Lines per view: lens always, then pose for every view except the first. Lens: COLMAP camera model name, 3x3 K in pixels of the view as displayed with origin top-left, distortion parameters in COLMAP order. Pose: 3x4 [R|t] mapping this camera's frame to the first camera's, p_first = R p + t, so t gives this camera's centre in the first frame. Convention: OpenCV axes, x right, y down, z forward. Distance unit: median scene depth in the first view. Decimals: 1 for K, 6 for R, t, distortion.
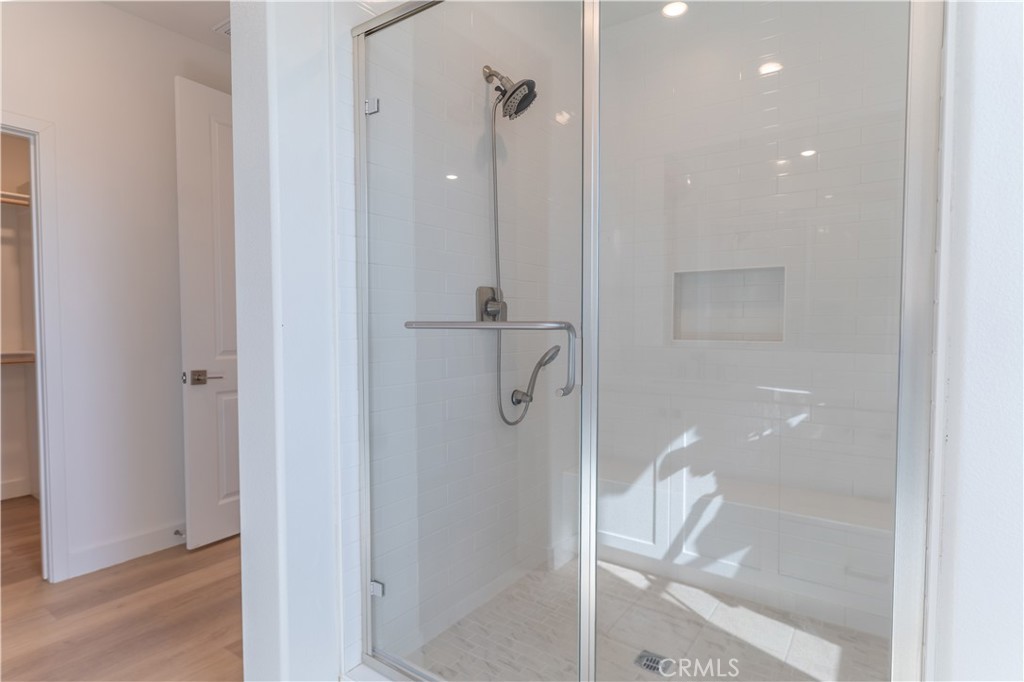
lens RADIAL K [[523.6, 0, 513.0], [0, 523.6, 342.5], [0, 0, 1]] dist [-0.003755, 0.001857]
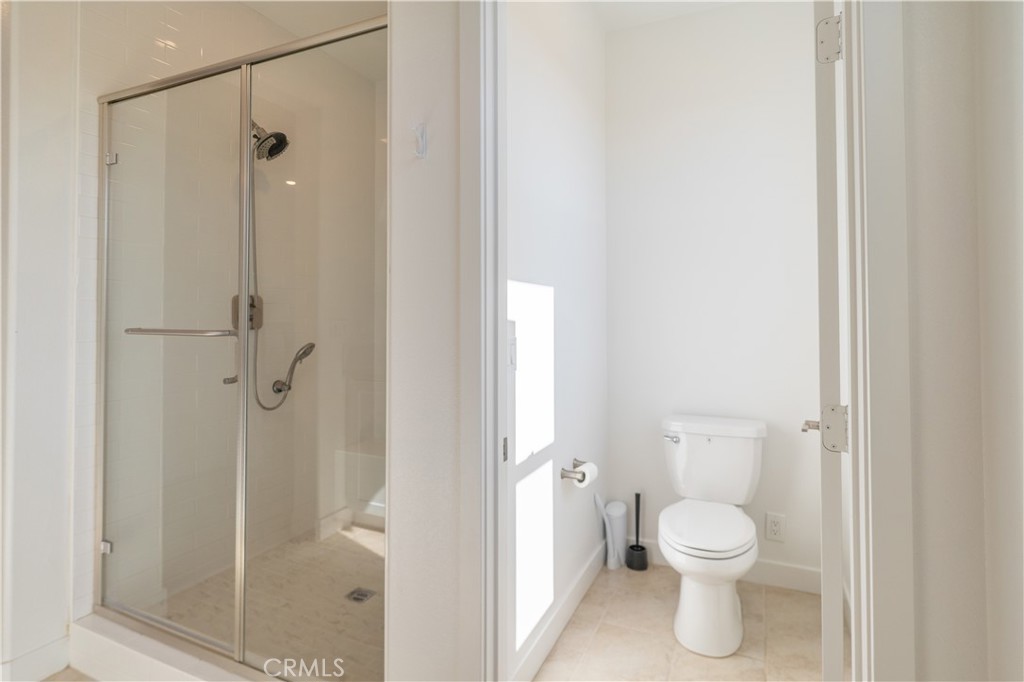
lens RADIAL K [[523.6, 0, 502.6], [0, 523.6, 302.7], [0, 0, 1]] dist [-0.003755, 0.001857]
pose [[0.985365, 0.003525, 0.170423, 0.375592], [0.006344, 0.998335, -0.057329, -0.017965], [-0.170342, 0.057571, 0.983702, -0.329628]]
